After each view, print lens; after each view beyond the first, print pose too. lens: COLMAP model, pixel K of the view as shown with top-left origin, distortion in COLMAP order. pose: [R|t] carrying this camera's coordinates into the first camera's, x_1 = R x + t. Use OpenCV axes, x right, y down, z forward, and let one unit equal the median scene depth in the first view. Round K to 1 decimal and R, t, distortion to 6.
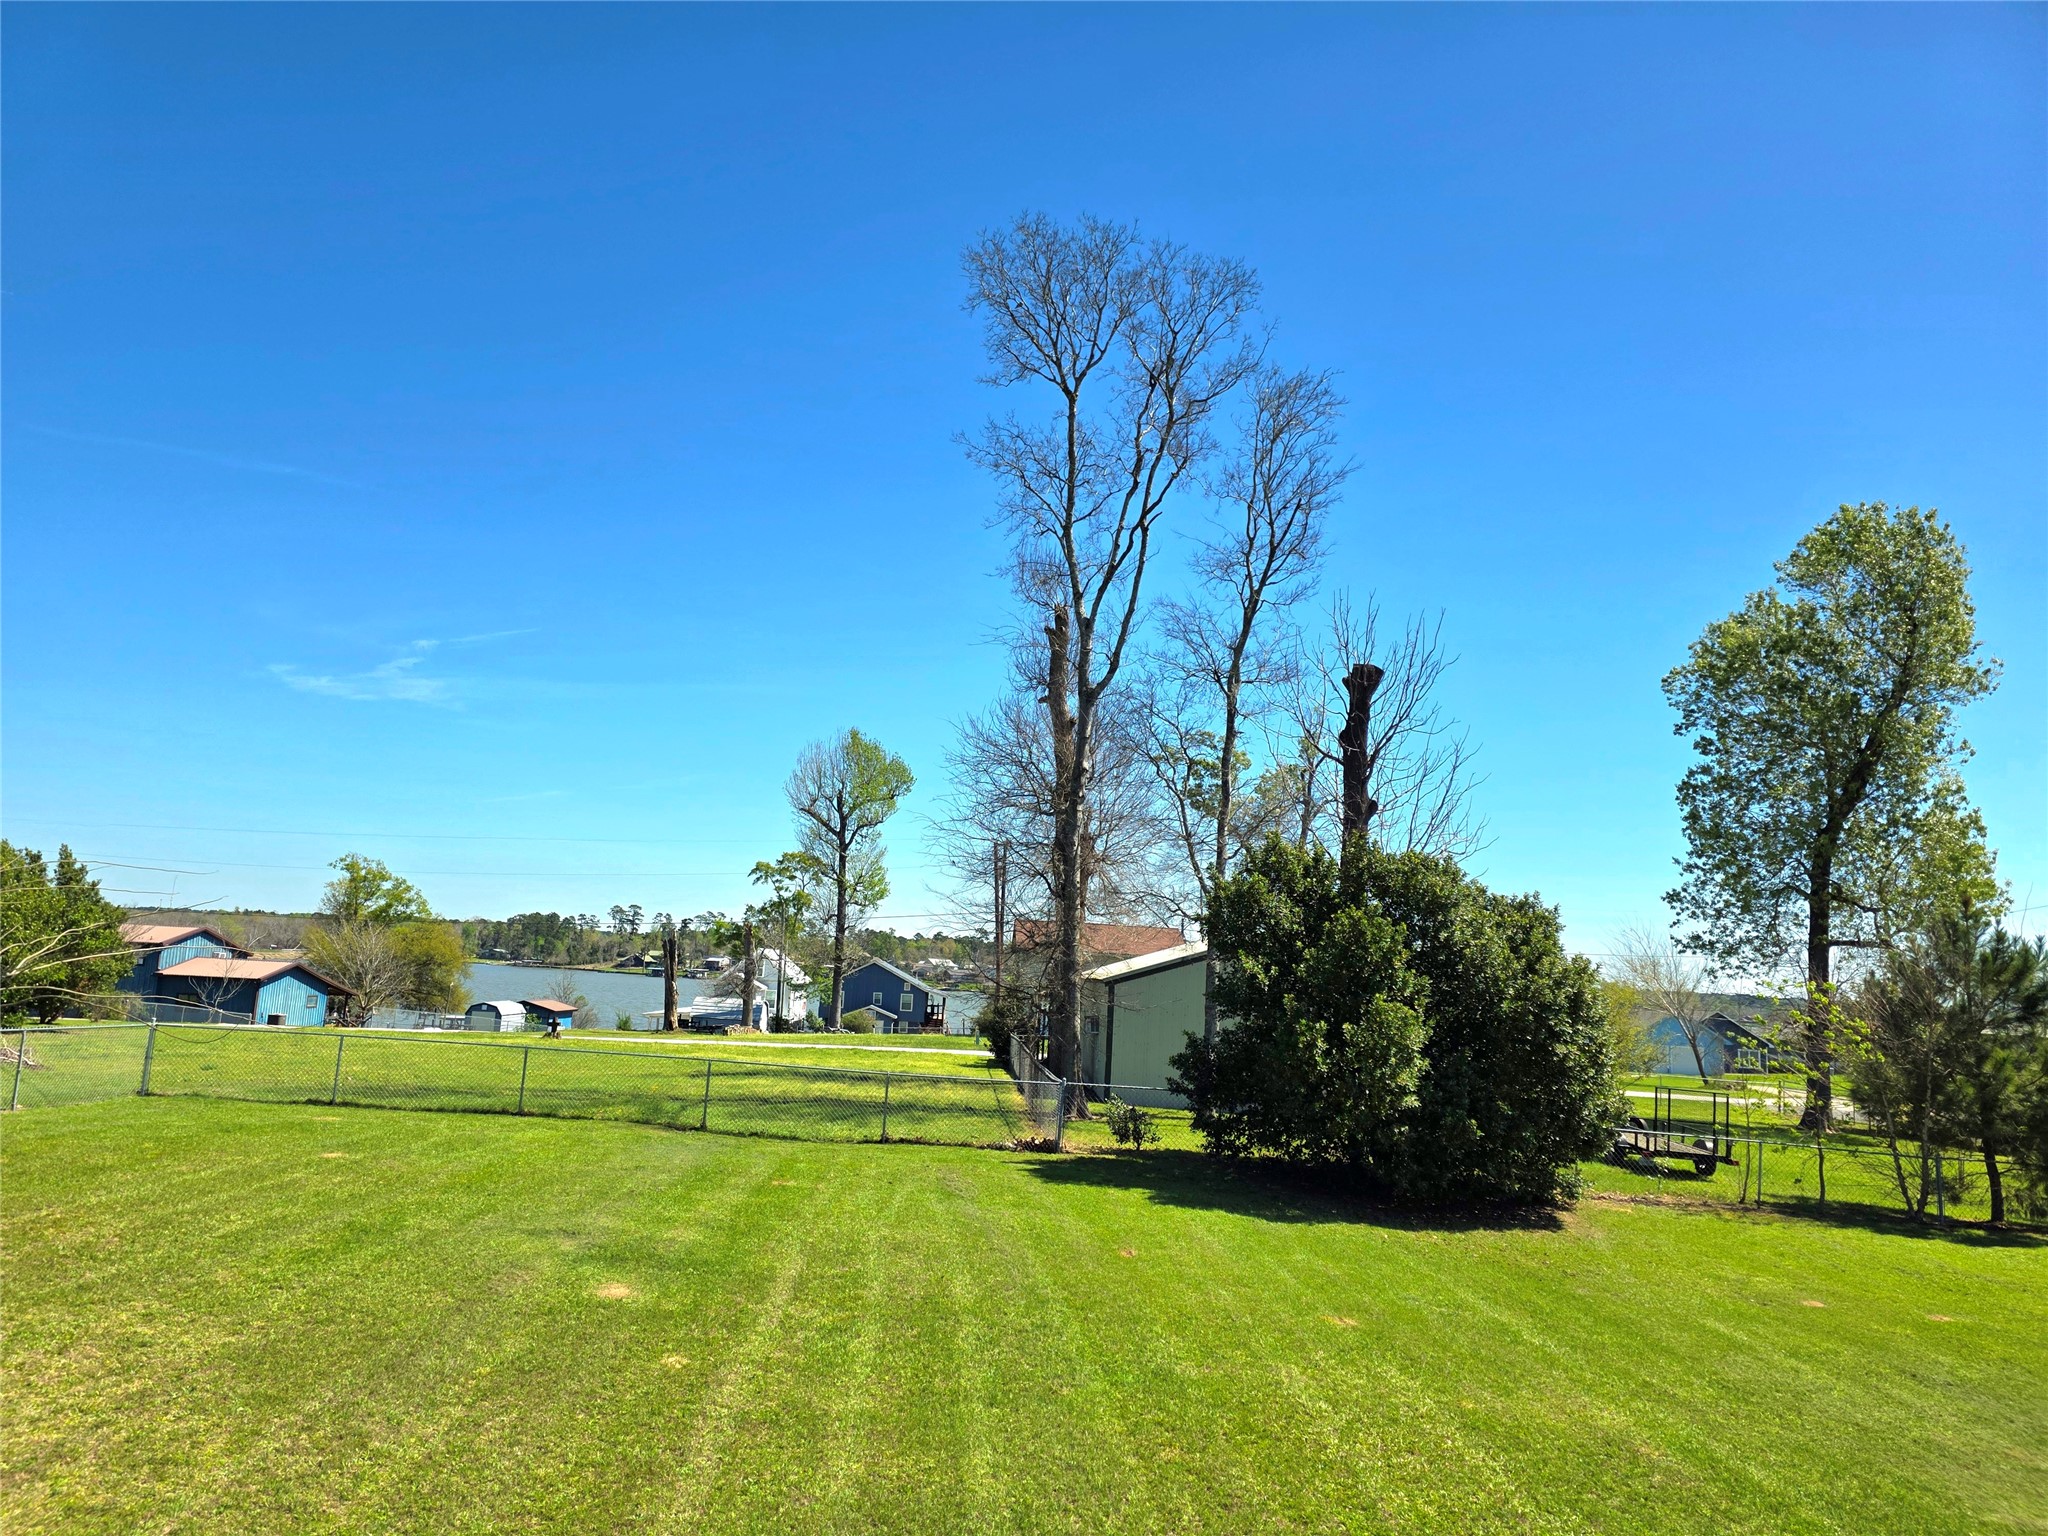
lens RADIAL K [[1371.7, 0, 1012.7], [0, 1371.7, 759.6], [0, 0, 1]] dist [0.050334, -0.035937]
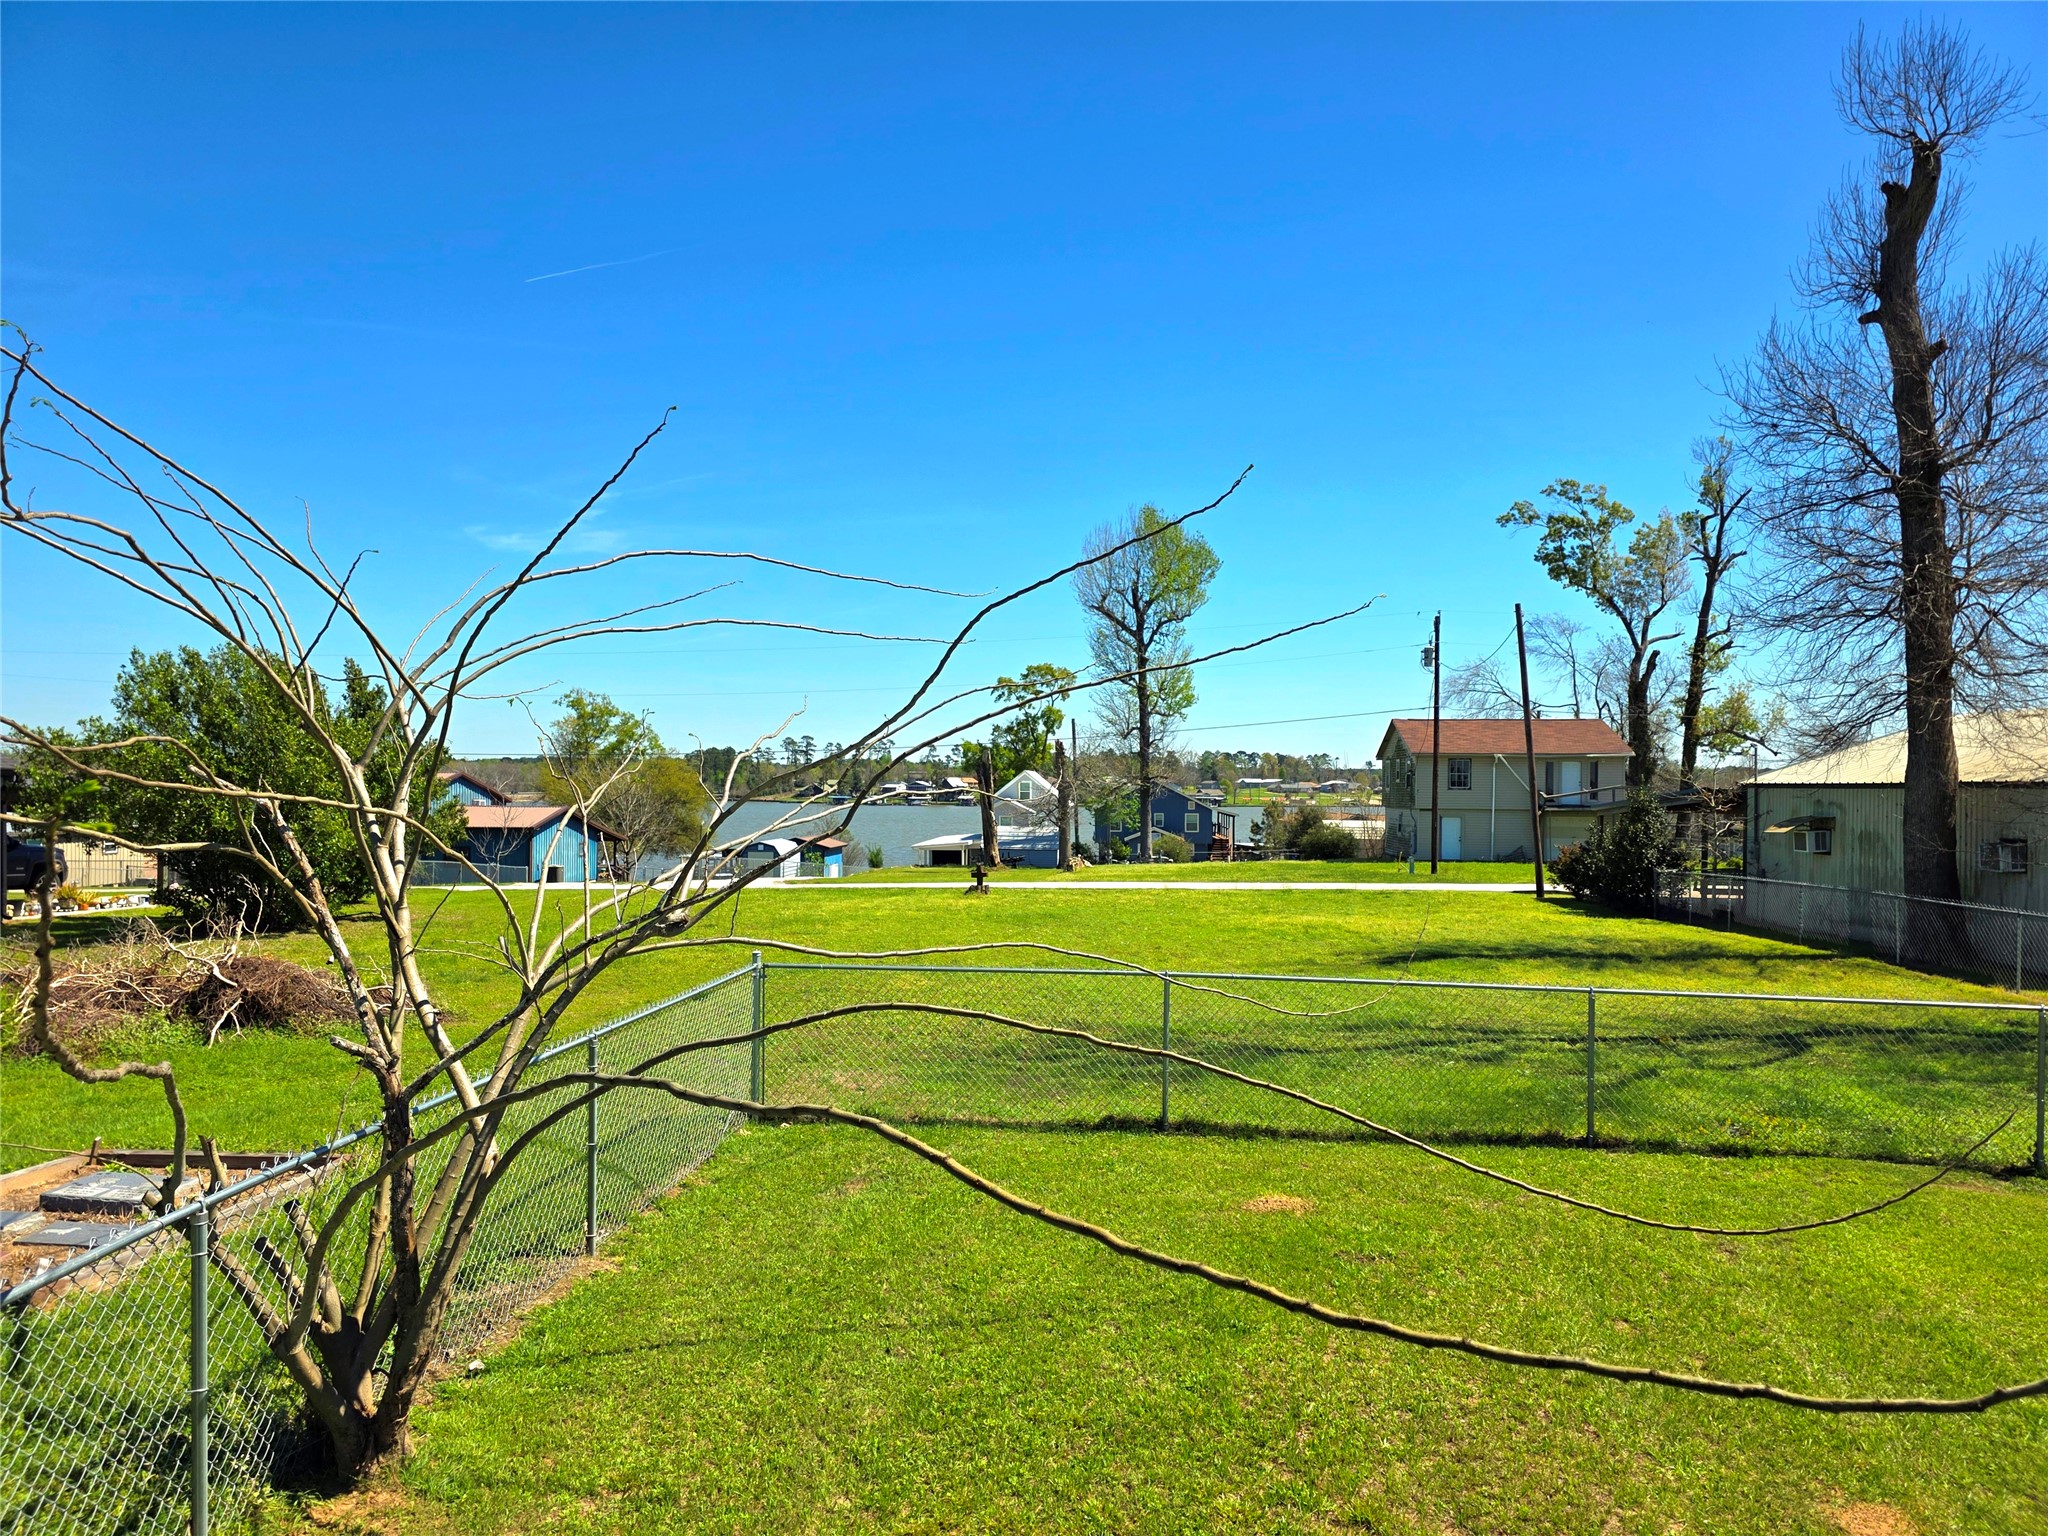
lens RADIAL K [[1371.7, 0, 1028.9], [0, 1371.7, 776.7], [0, 0, 1]] dist [0.050334, -0.035937]
pose [[0.994361, -0.046482, -0.095318, -0.109692], [0.059739, 0.988160, 0.141318, 0.016680], [0.087621, -0.146216, 0.985365, 0.131223]]
